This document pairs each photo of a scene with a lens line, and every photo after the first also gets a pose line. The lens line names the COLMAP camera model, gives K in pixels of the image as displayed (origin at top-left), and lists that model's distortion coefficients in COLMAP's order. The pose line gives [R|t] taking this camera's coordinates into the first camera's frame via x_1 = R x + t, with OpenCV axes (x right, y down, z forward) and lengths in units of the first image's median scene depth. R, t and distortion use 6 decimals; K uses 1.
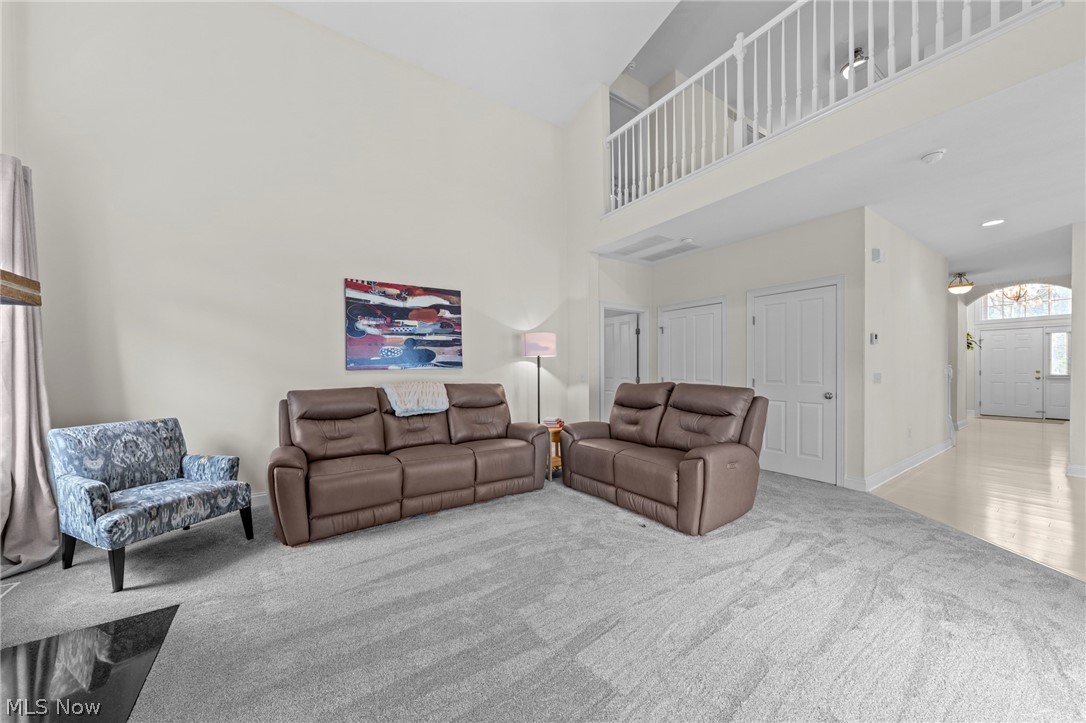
lens RADIAL K [[380.8, 0, 543.3], [0, 380.8, 366.9], [0, 0, 1]] dist [-0.001866, -0.000178]
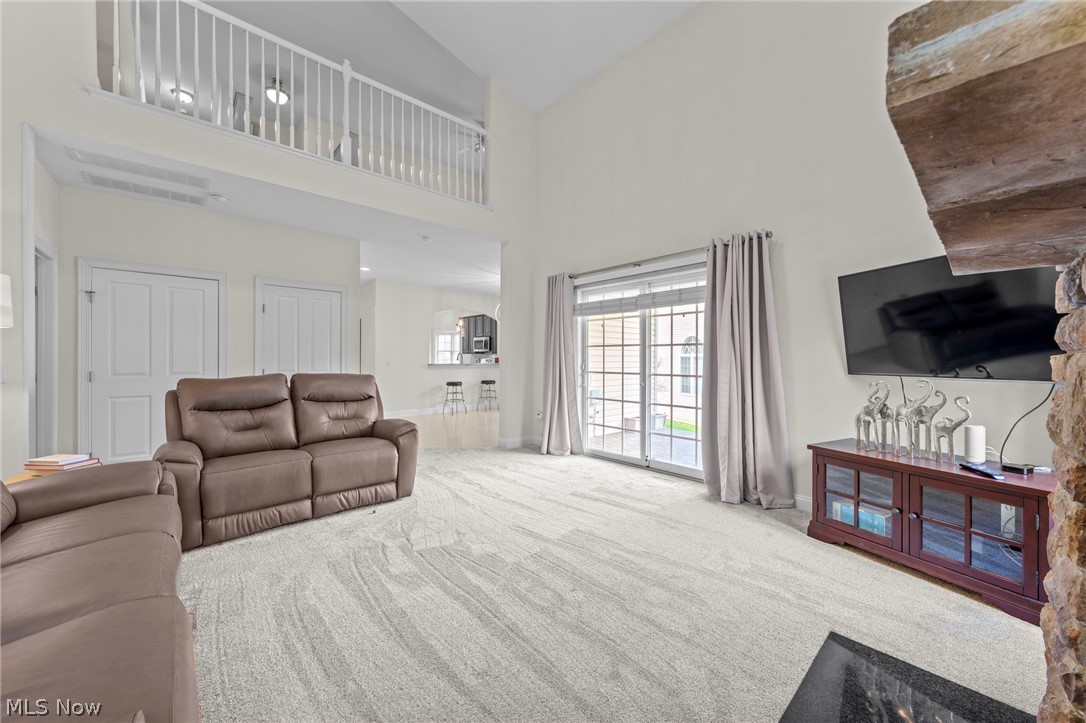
lens RADIAL K [[399.9, 0, 541.9], [0, 399.9, 355.6], [0, 0, 1]] dist [-0.001418, -0.000101]
pose [[-0.132655, 0.011901, 0.991091, -0.832918], [-0.005940, 0.999900, -0.012801, 0.008544], [-0.991144, -0.007585, -0.132572, 0.674804]]
